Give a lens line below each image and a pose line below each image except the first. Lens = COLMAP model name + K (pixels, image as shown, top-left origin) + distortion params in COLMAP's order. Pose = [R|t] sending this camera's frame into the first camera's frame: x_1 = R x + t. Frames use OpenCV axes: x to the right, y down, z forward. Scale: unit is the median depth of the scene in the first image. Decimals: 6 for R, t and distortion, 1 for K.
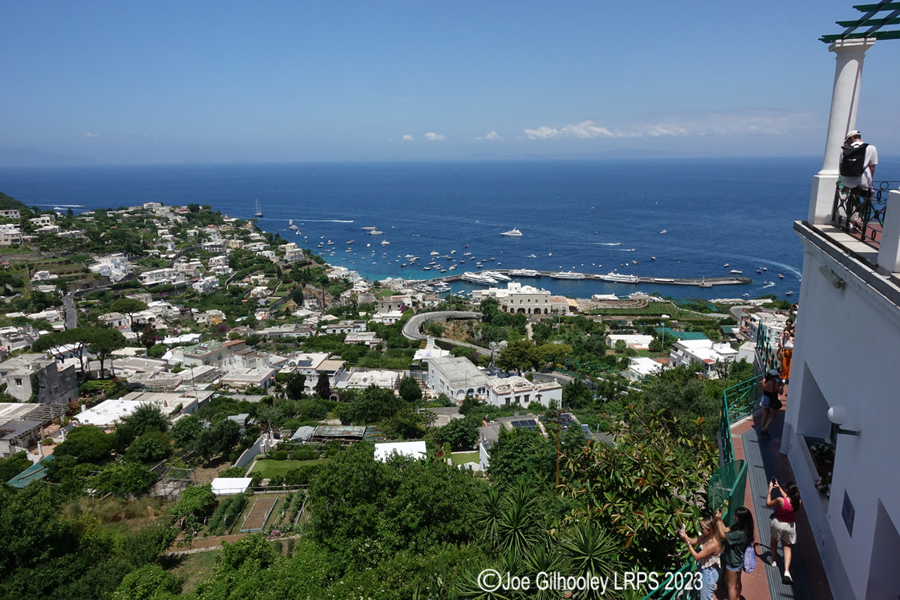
lens RADIAL K [[616.4, 0, 452.9], [0, 616.4, 300.3], [0, 0, 1]] dist [-0.000607, 0.000289]
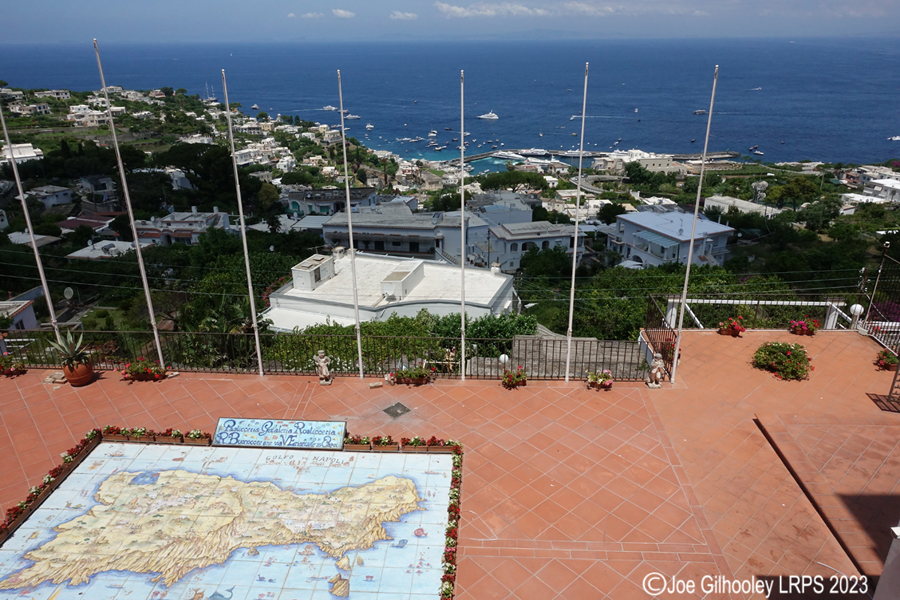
lens RADIAL K [[618.8, 0, 450.0], [0, 618.8, 300.0], [0, 0, 1]] dist [-0.003335, -0.001251]
pose [[0.988091, -0.055005, 0.143705, -0.556793], [0.029681, 0.984517, 0.172757, 0.049454], [-0.150983, -0.166434, 0.974425, -0.143346]]
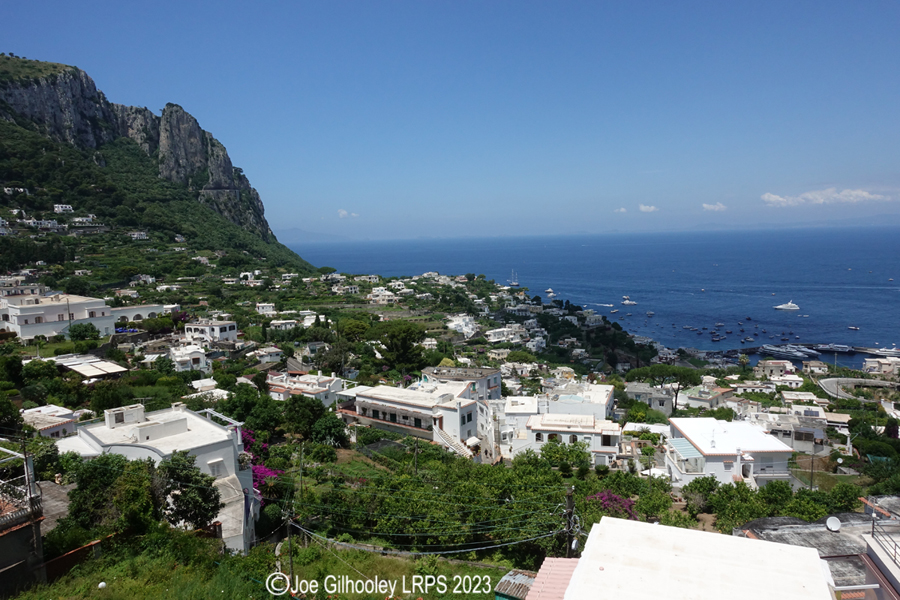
lens RADIAL K [[618.8, 0, 450.0], [0, 618.8, 300.0], [0, 0, 1]] dist [-0.003335, -0.001251]
pose [[0.945840, 0.017432, -0.324164, -0.366394], [-0.055429, 0.992566, -0.108354, 0.044645], [0.319865, 0.120454, 0.939775, -0.156388]]
